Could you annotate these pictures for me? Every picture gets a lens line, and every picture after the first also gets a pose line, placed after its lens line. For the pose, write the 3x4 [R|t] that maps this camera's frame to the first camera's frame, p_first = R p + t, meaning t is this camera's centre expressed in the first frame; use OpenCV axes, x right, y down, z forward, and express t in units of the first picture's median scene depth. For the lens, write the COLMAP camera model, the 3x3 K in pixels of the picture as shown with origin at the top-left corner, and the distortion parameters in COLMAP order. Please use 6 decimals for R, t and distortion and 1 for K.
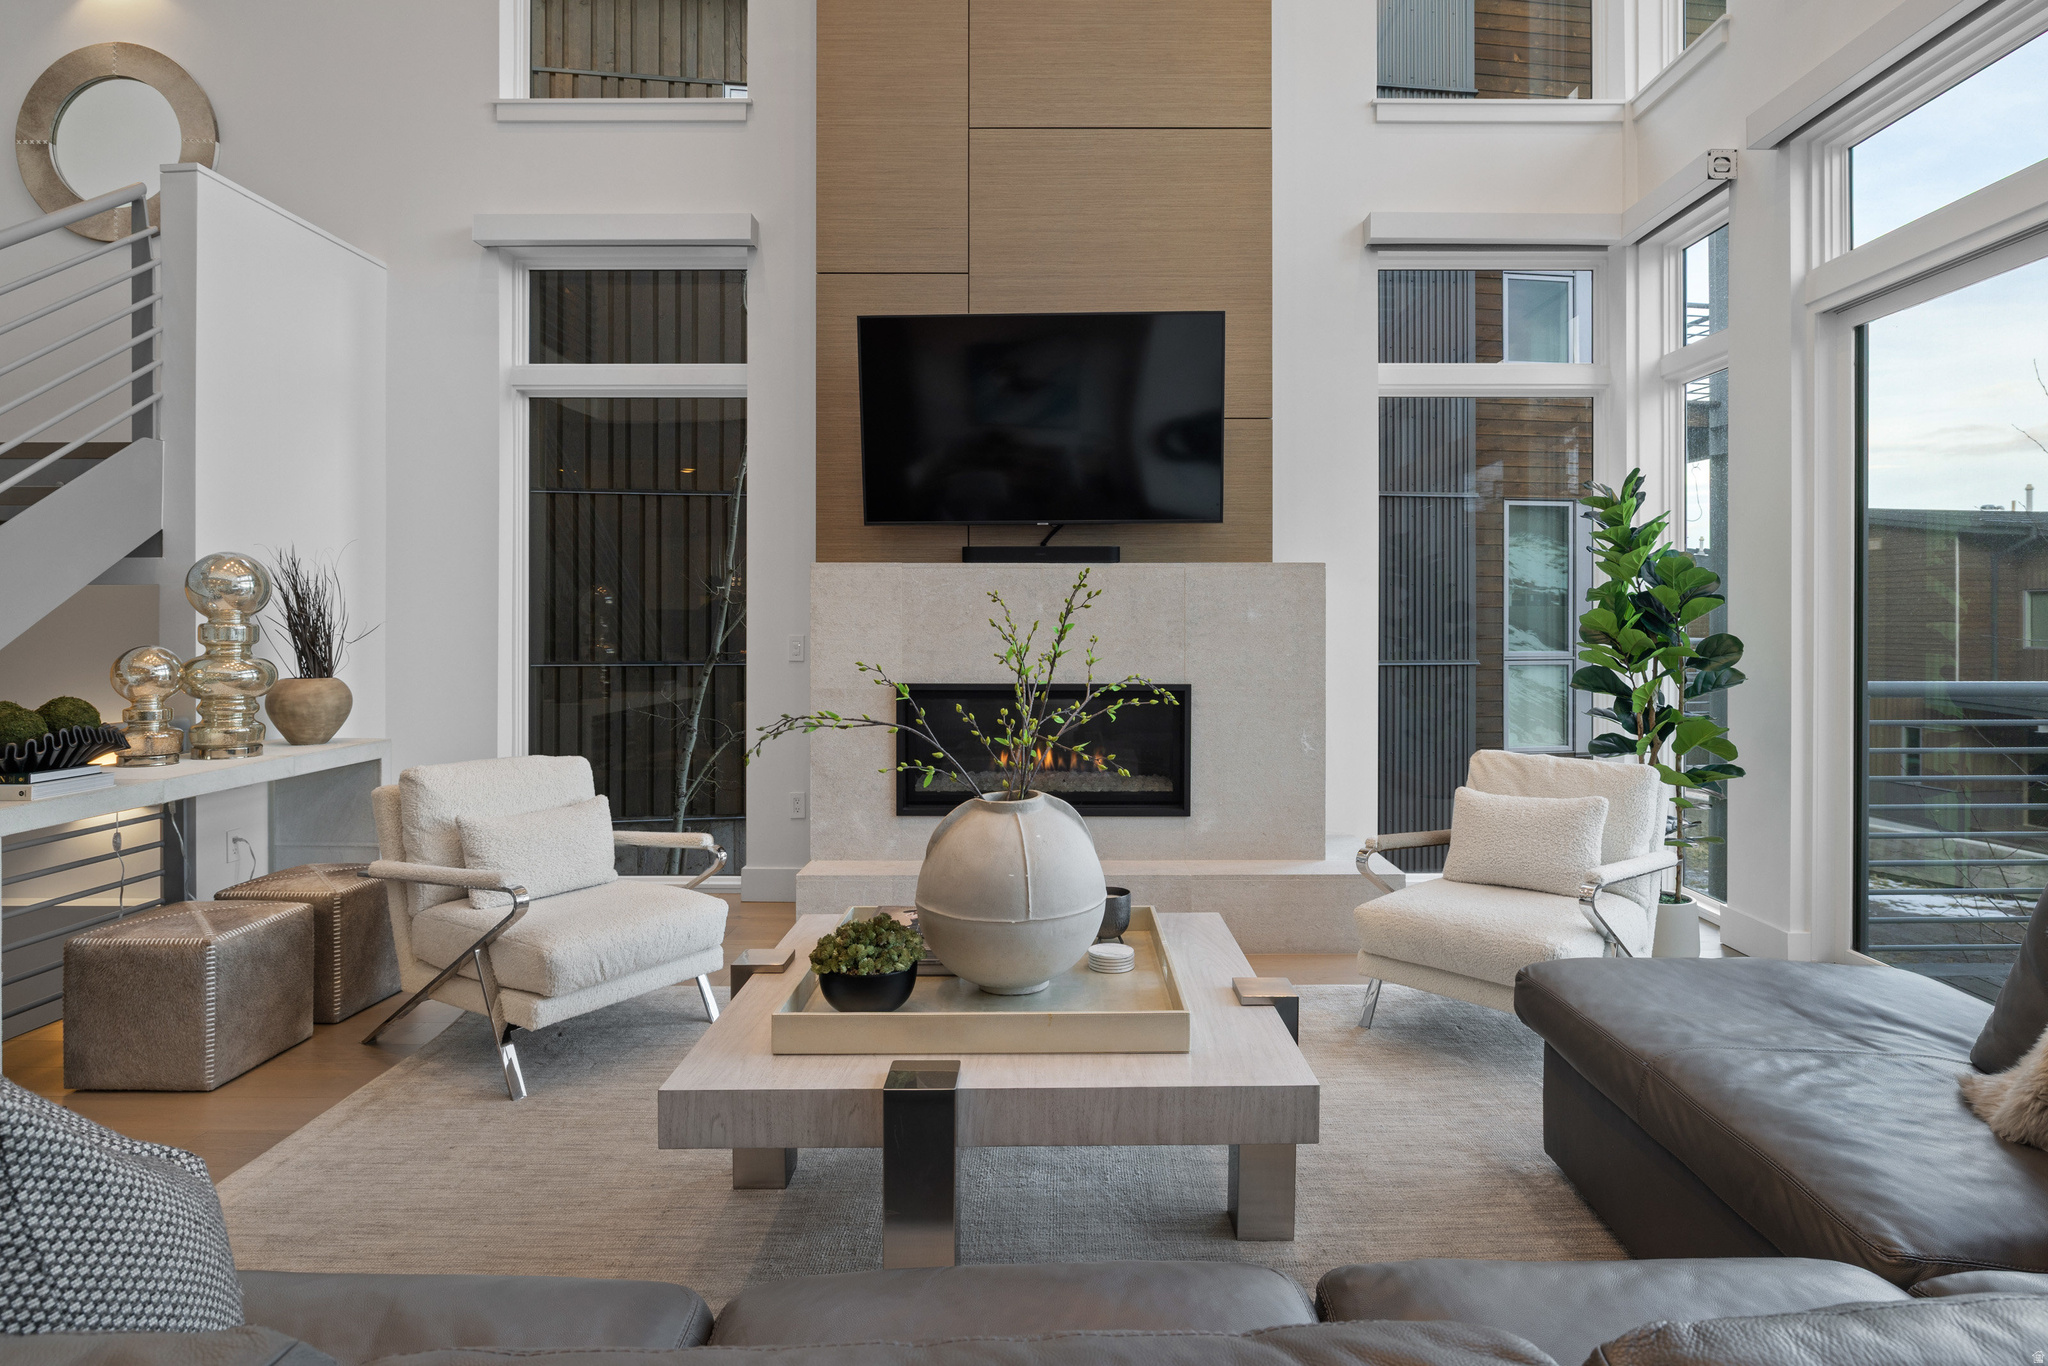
lens RADIAL K [[1109.6, 0, 1085.0], [0, 1109.6, 619.6], [0, 0, 1]] dist [-0.004176, -0.000584]
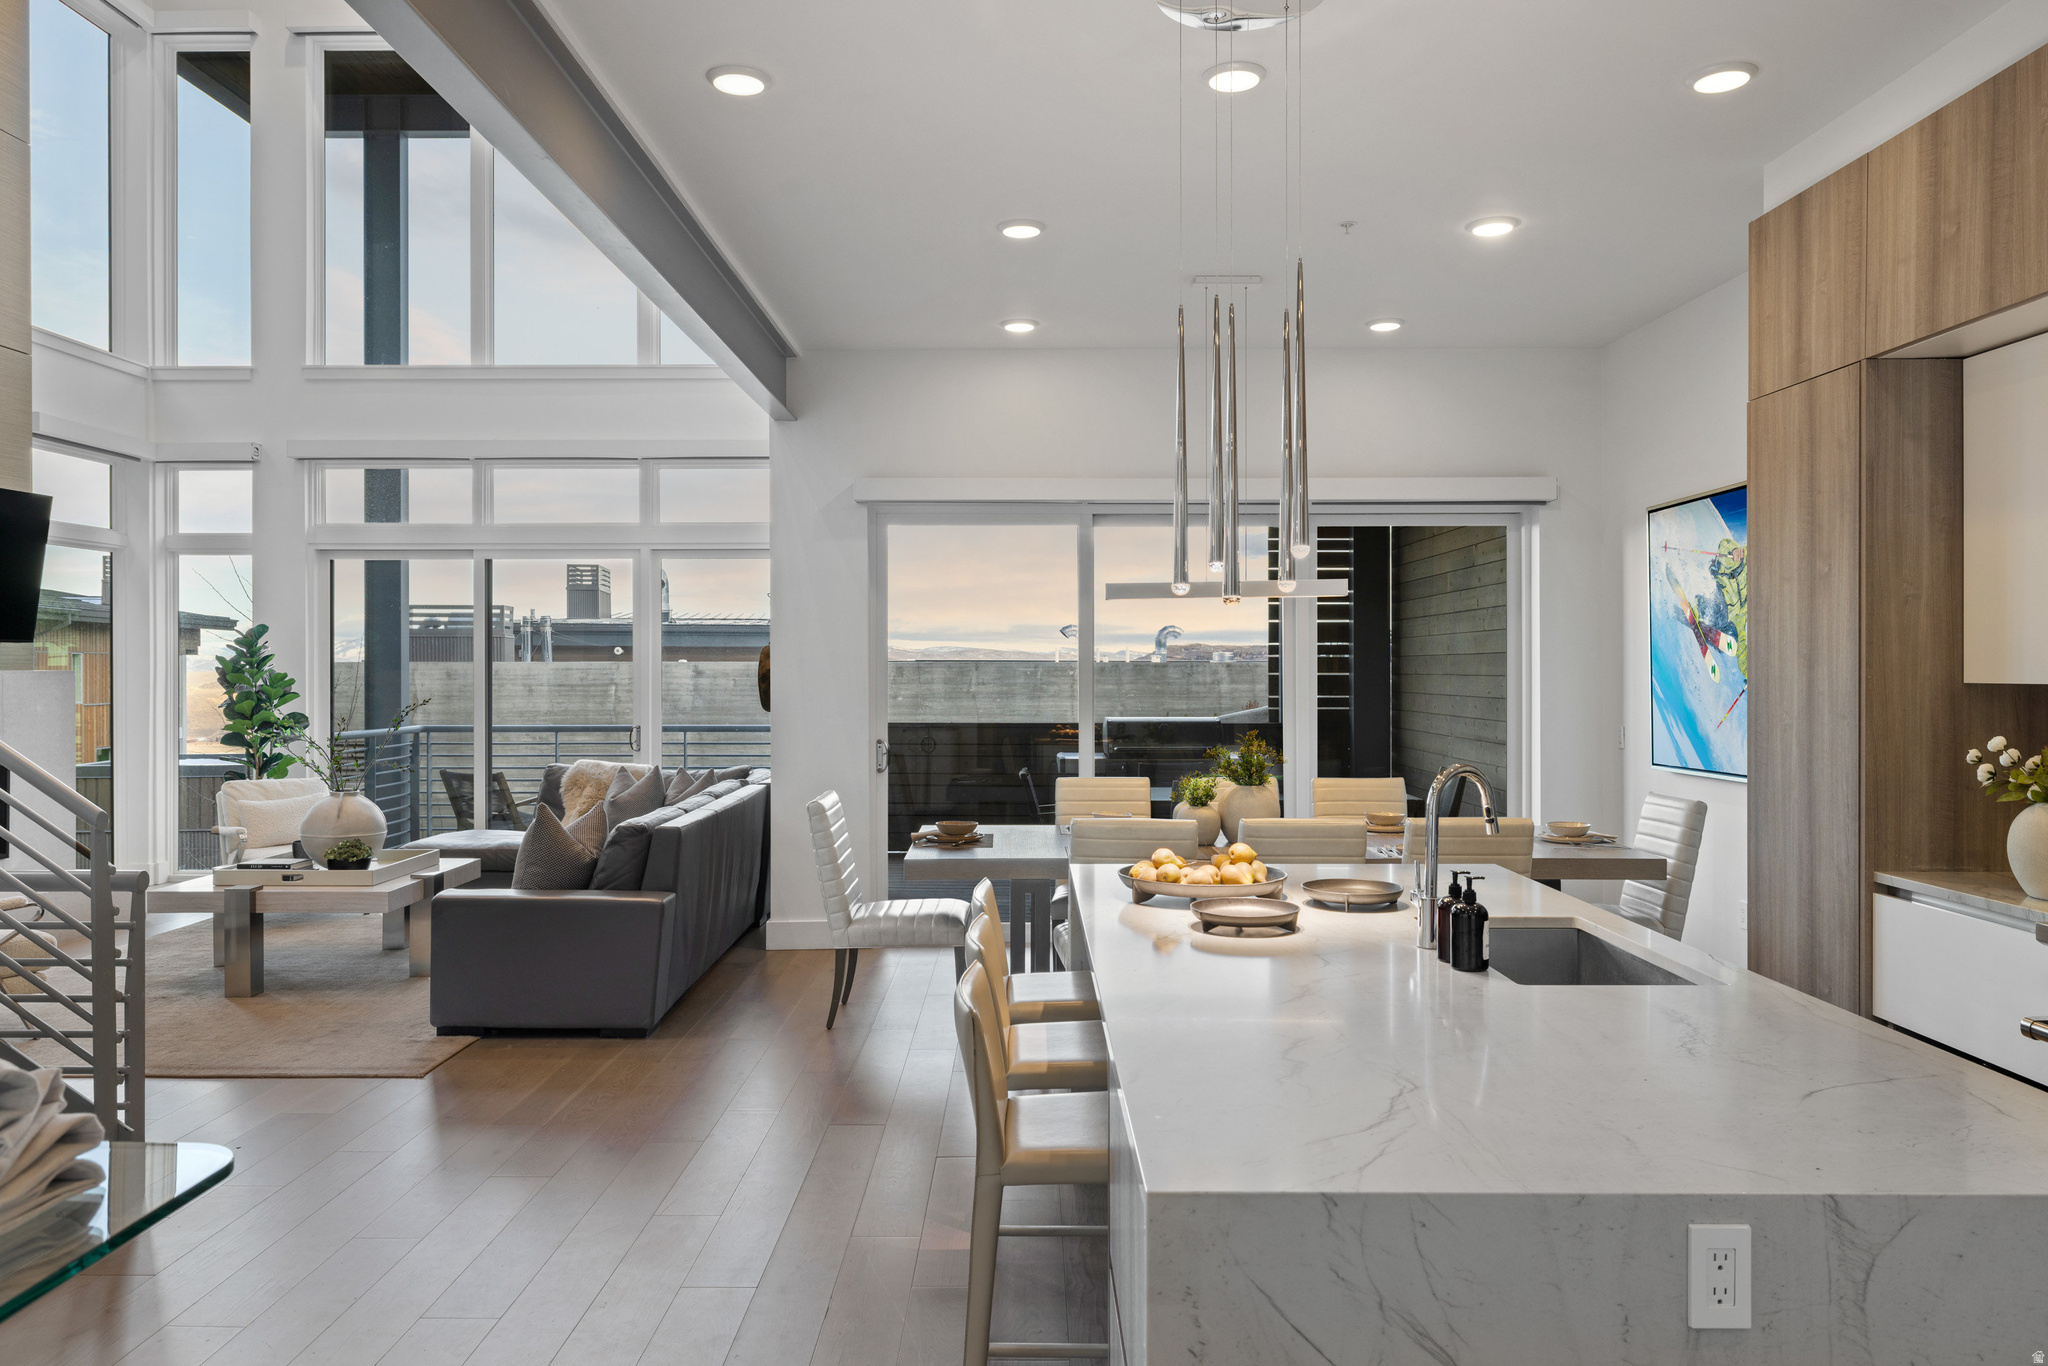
lens RADIAL K [[1363.1, 0, 1015.9], [0, 1363.1, 677.3], [0, 0, 1]] dist [-0.001003, -0.001911]
pose [[0.013223, -0.004064, 0.999904, -1.524893], [-0.001834, 0.999990, 0.004088, -0.051445], [-0.999911, -0.001888, 0.013216, -0.252020]]
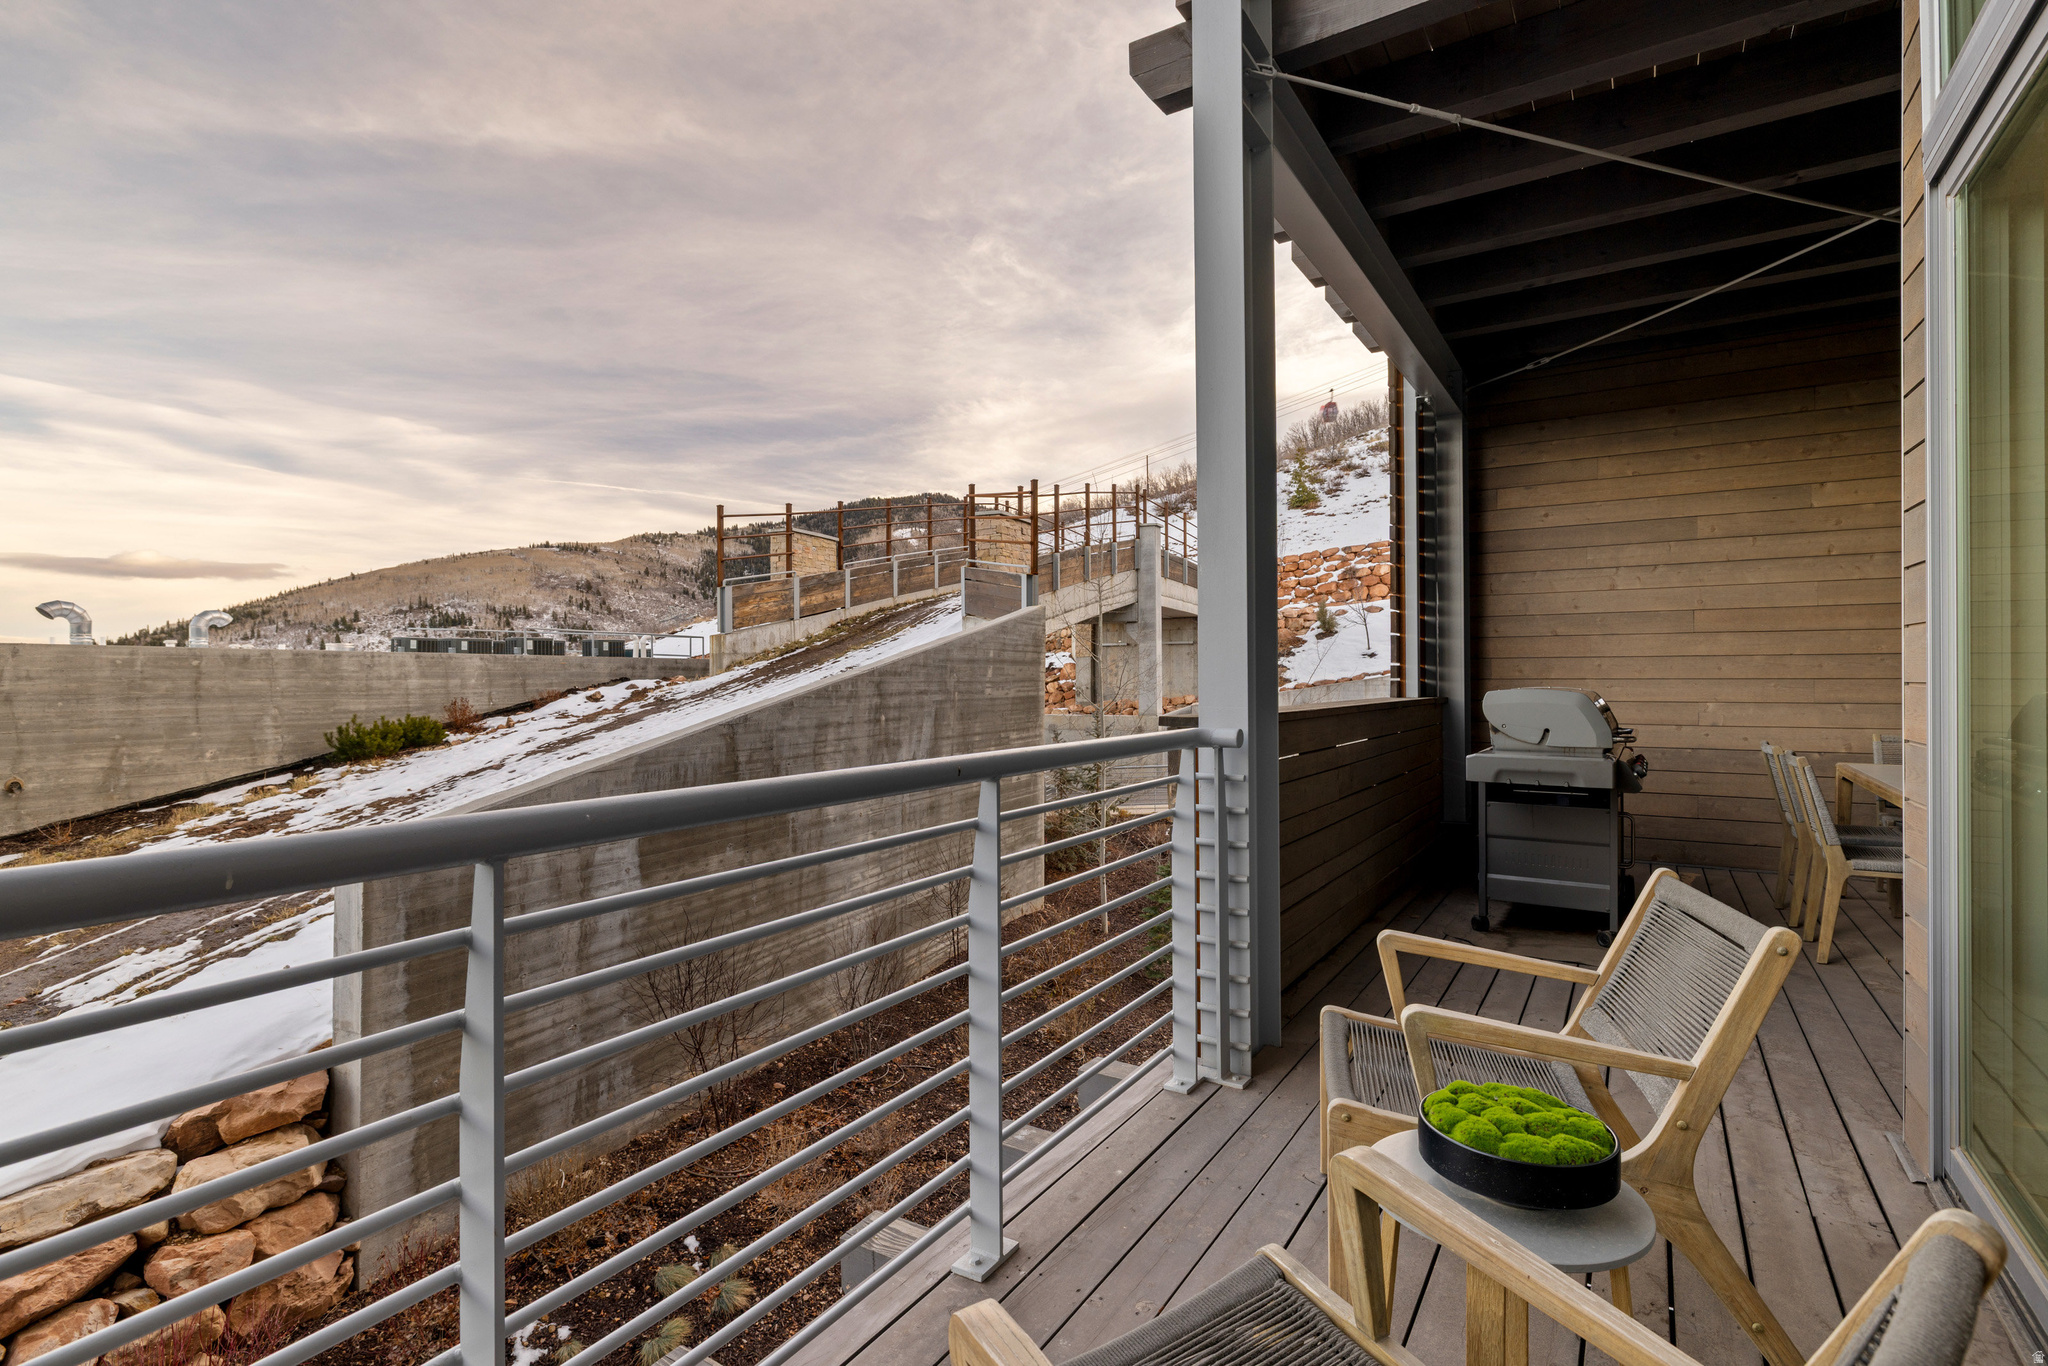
lens RADIAL K [[989.8, 0, 1017.4], [0, 989.8, 679.6], [0, 0, 1]] dist [-0.001758, -0.000322]
pose [[-0.841794, 0.003205, 0.539790, 0.728152], [0.003578, 0.999994, -0.000357, 0.014961], [-0.539787, 0.001631, -0.841800, 0.772591]]
